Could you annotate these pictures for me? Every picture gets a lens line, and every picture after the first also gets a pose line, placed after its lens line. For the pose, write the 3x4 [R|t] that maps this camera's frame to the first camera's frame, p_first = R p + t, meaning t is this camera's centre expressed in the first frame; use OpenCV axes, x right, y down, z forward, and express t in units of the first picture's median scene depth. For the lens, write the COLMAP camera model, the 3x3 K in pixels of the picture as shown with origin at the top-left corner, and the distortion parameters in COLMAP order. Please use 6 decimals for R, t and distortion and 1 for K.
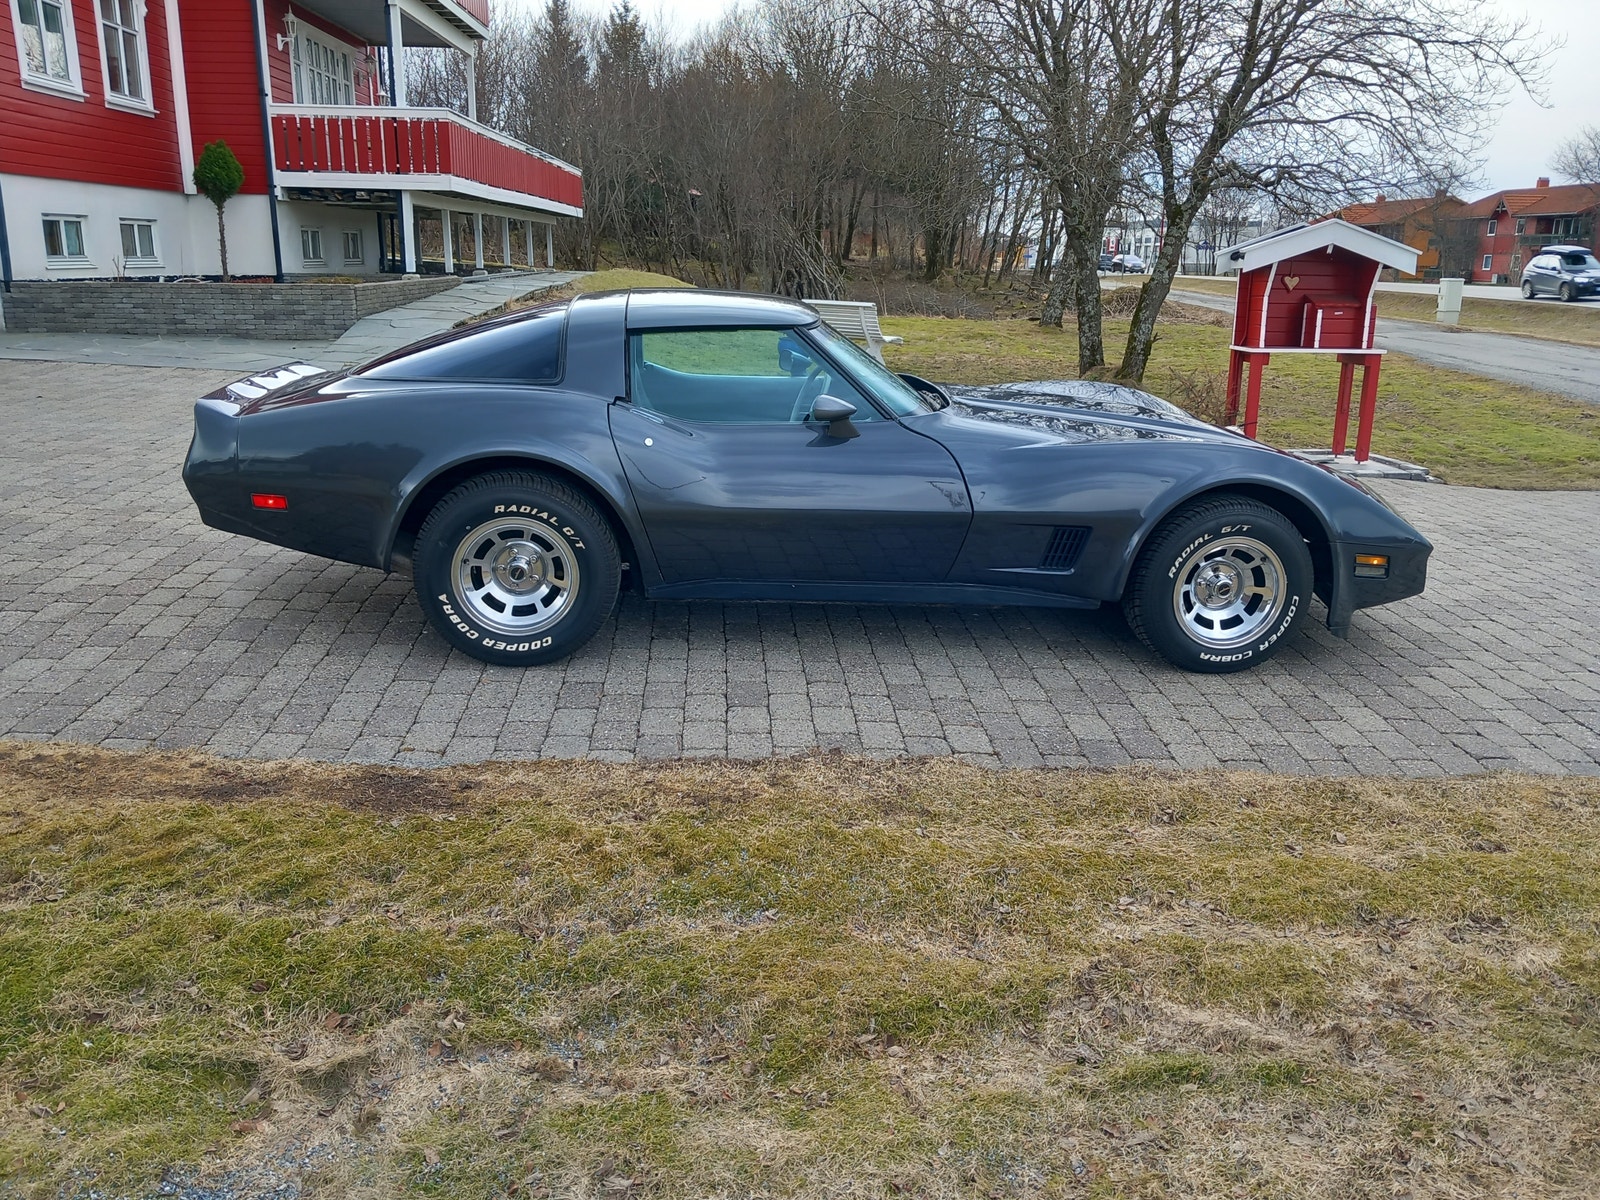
lens RADIAL K [[1267.2, 0, 793.1], [0, 1267.2, 592.9], [0, 0, 1]] dist [0.011765, -0.016430]
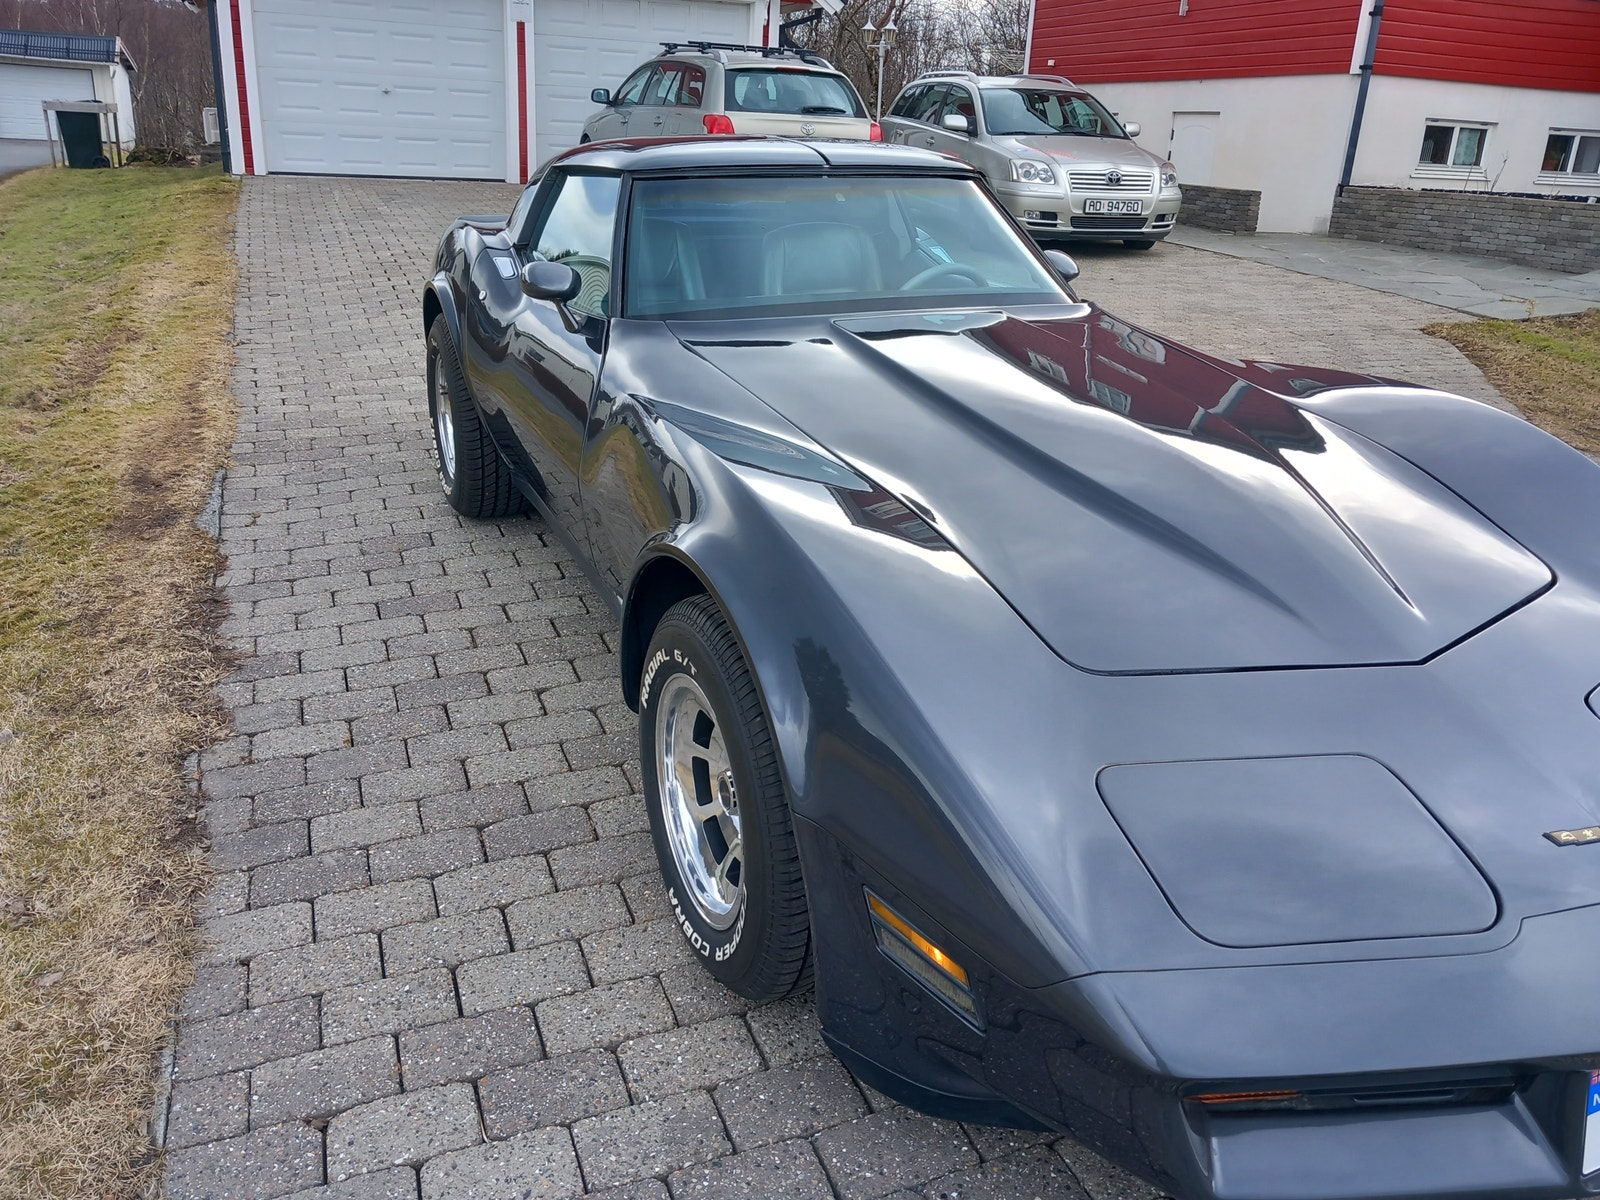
lens RADIAL K [[1267.2, 0, 808.7], [0, 1267.2, 583.6], [0, 0, 1]] dist [0.011765, -0.016430]
pose [[0.314366, 0.321689, -0.893135, 0.249019], [-0.288079, 0.928794, 0.233134, -0.064067], [0.904535, 0.184004, 0.384654, 0.285167]]
